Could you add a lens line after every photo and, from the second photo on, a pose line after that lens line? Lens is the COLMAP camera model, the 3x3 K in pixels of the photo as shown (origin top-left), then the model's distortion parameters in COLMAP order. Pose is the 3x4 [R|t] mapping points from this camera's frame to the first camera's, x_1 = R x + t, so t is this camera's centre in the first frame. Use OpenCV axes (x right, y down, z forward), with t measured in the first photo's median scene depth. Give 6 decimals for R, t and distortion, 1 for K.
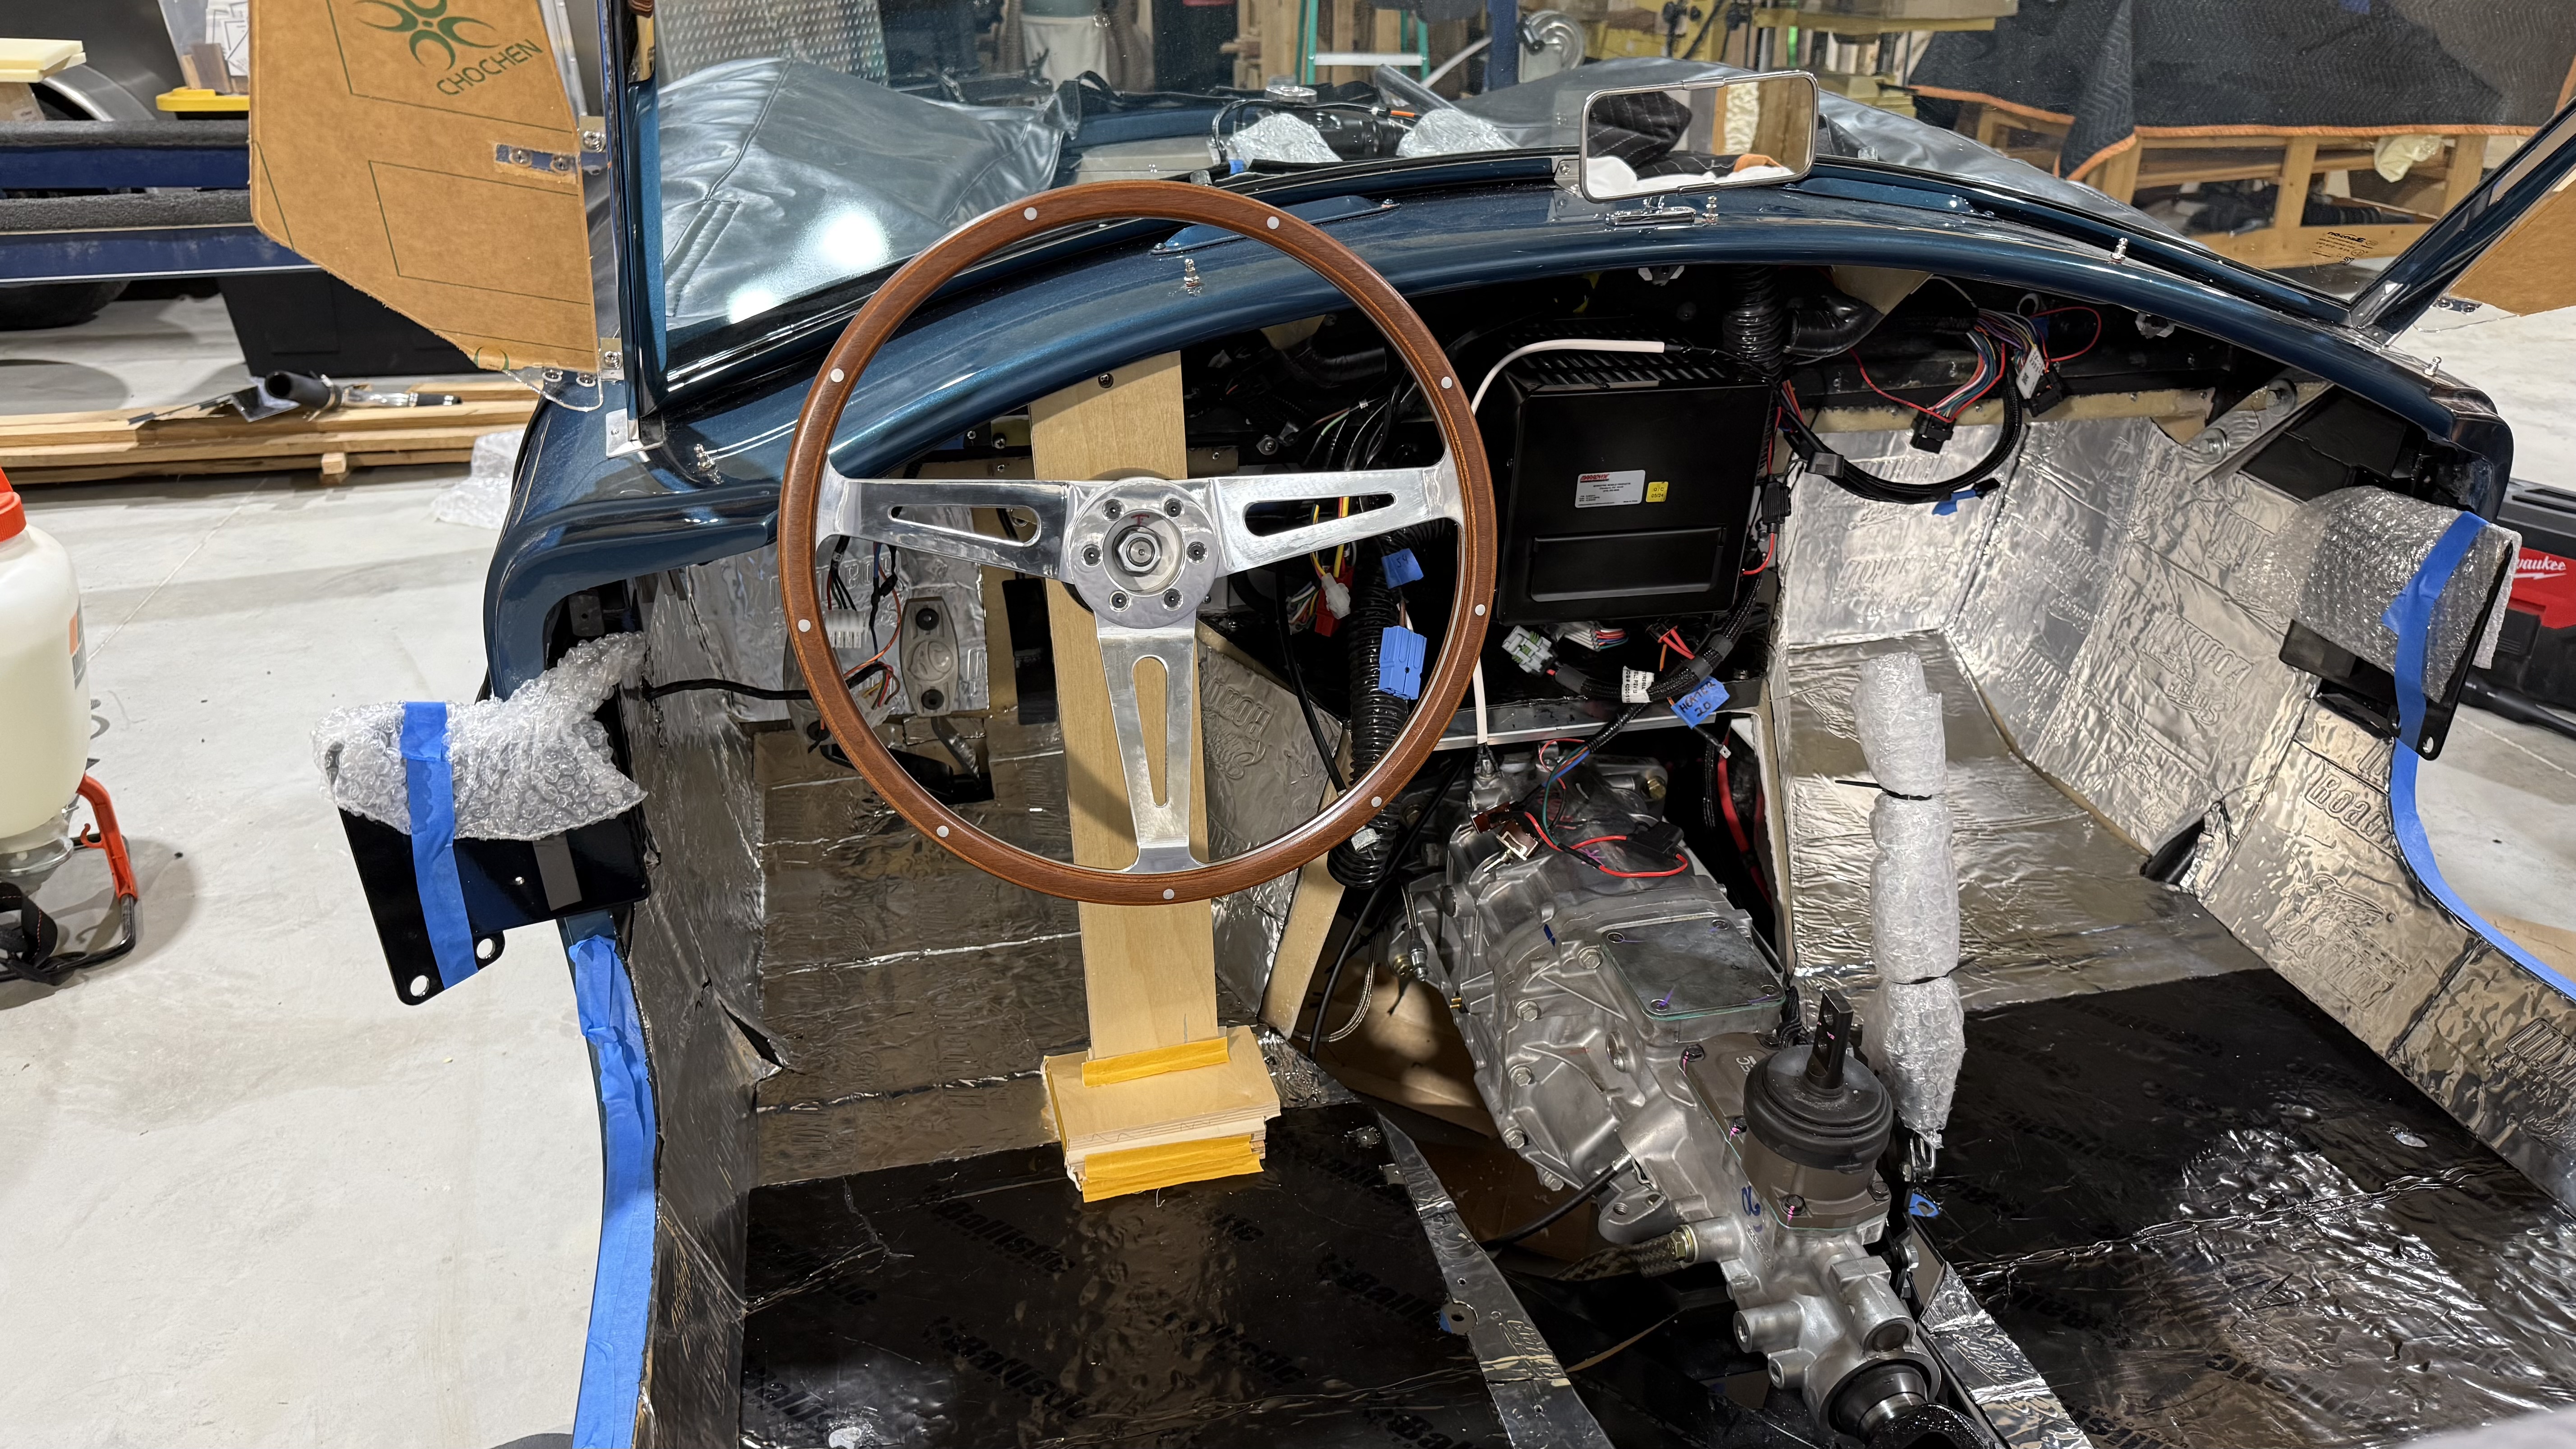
lens RADIAL K [[1835.9, 0, 1288.0], [0, 1835.9, 724.5], [0, 0, 1]] dist [0.002772, -0.007723]
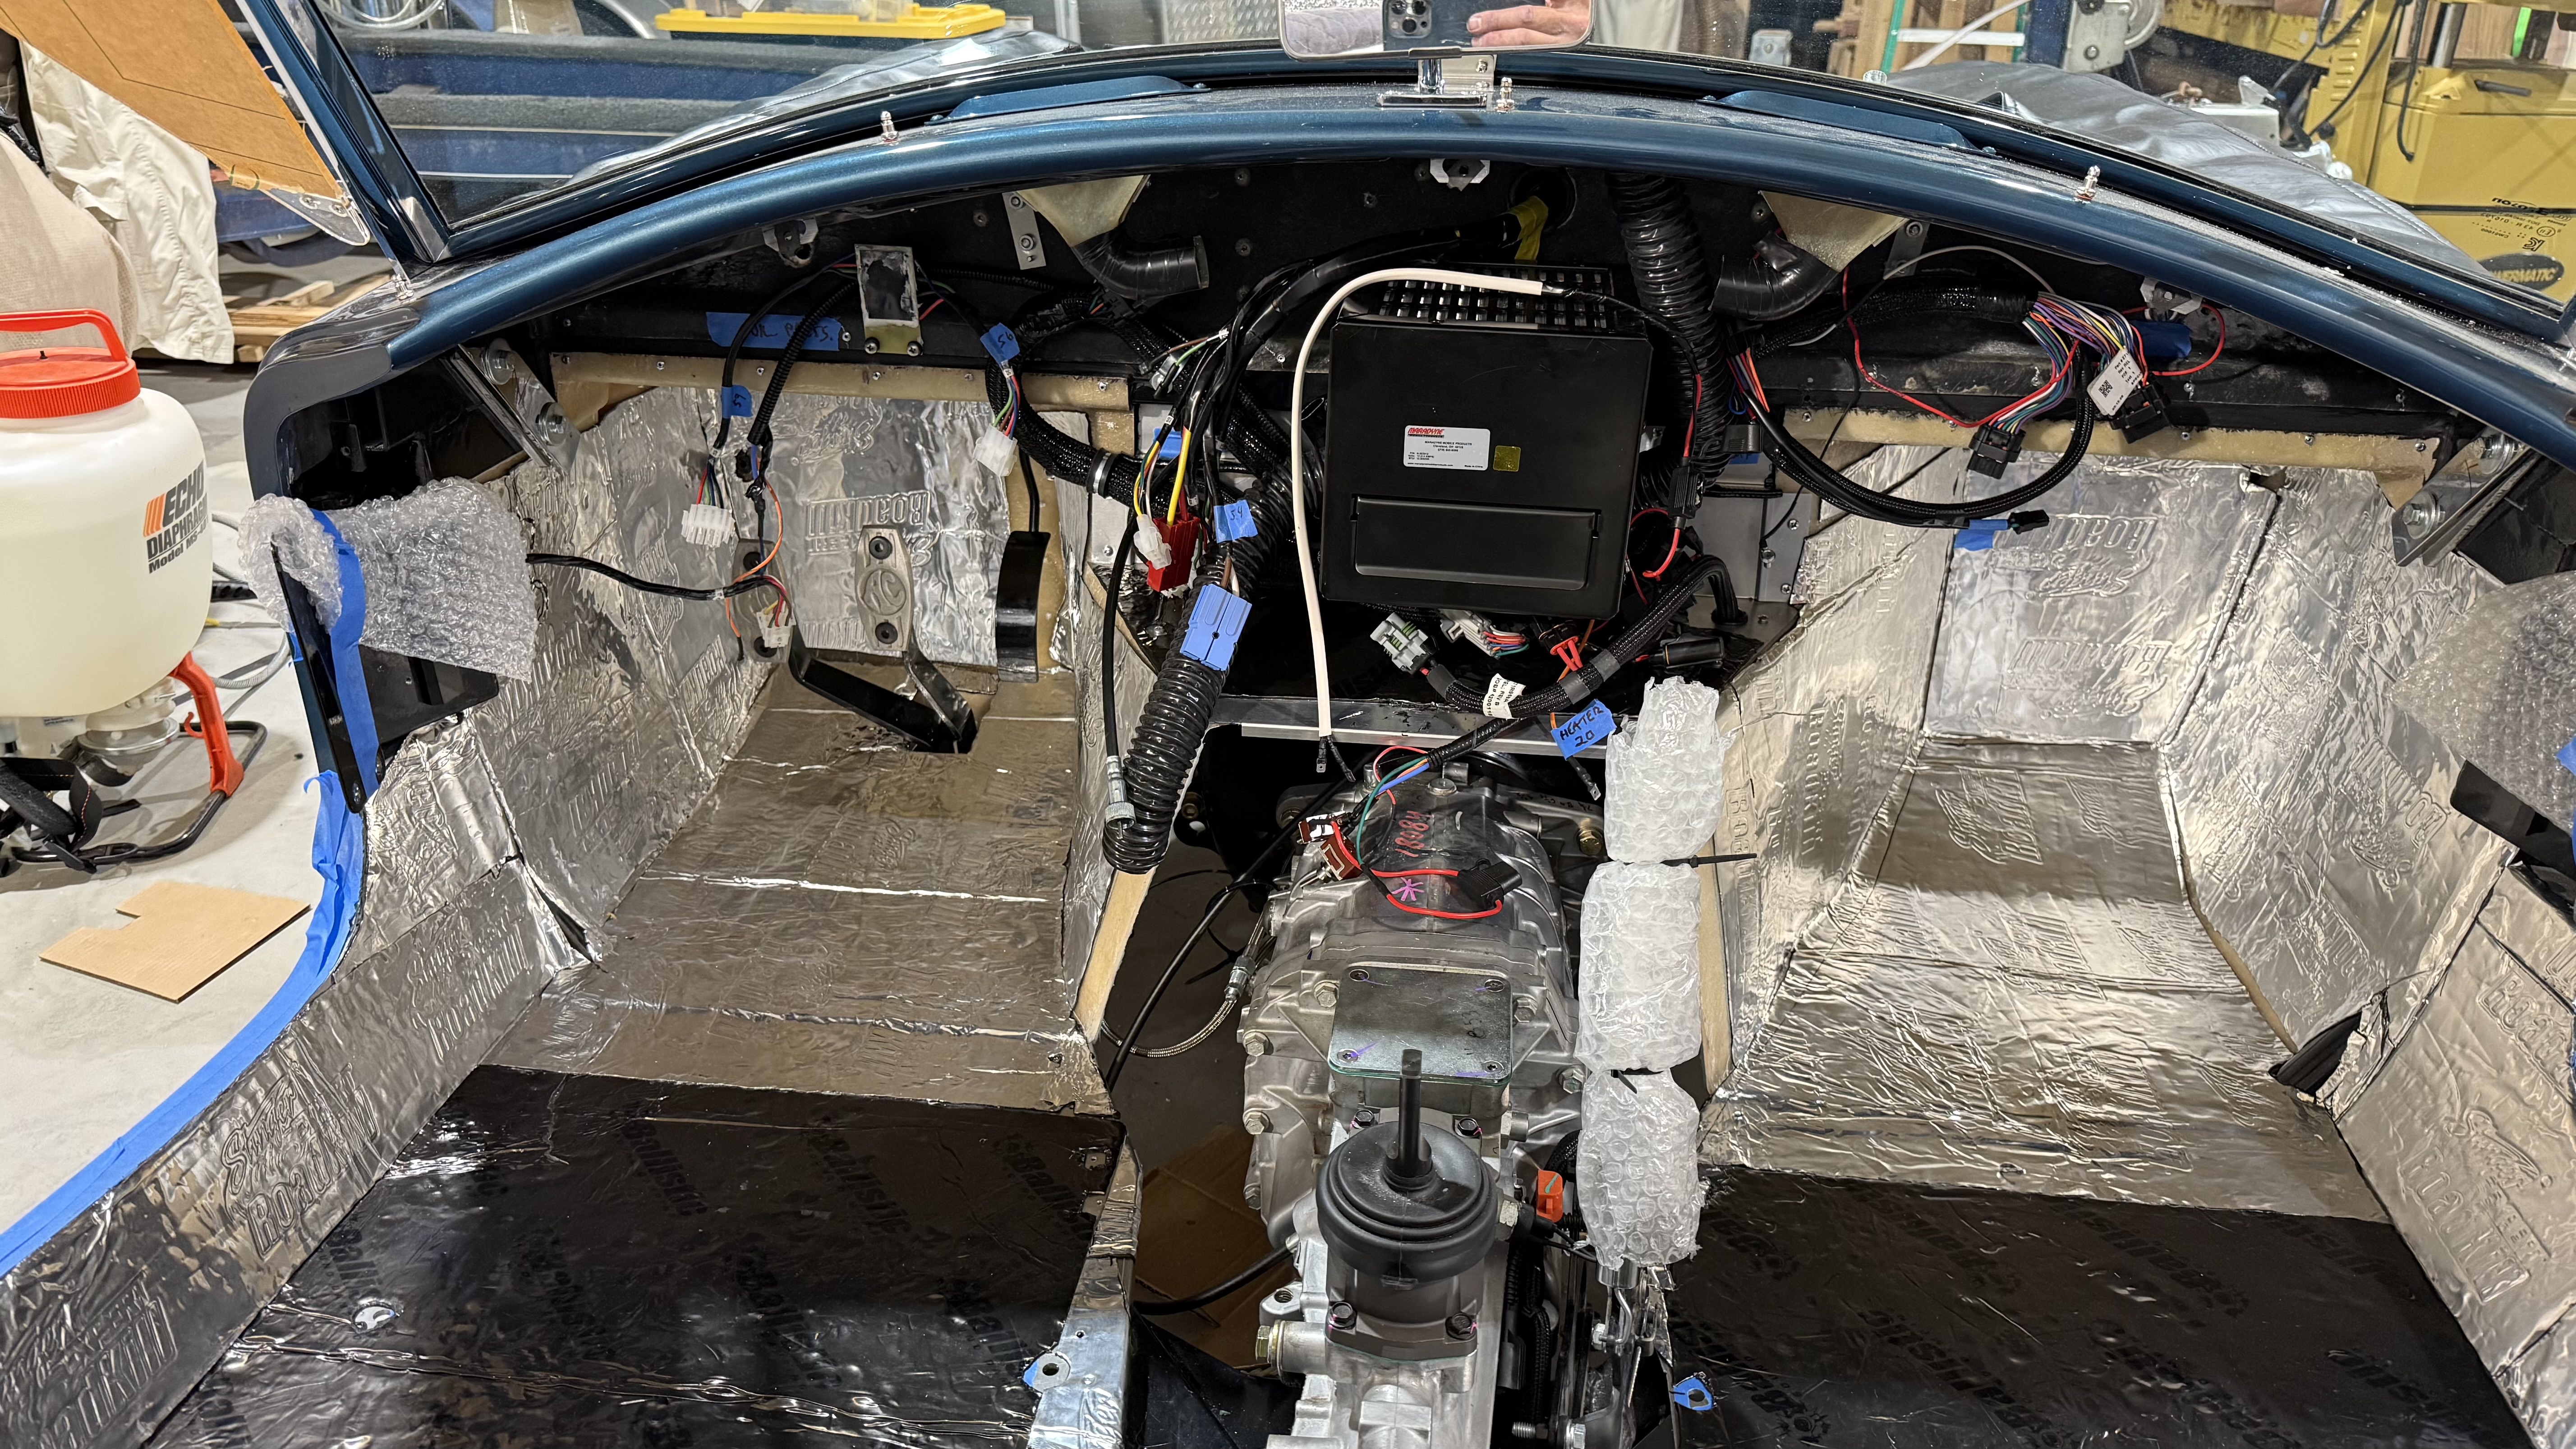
lens RADIAL K [[1835.9, 0, 1288.0], [0, 1835.9, 724.5], [0, 0, 1]] dist [0.002772, -0.007723]
pose [[0.938540, 0.143657, -0.313855, 0.360507], [-0.158213, 0.987176, -0.021266, 0.024000], [0.306775, 0.069615, 0.949233, 0.176952]]
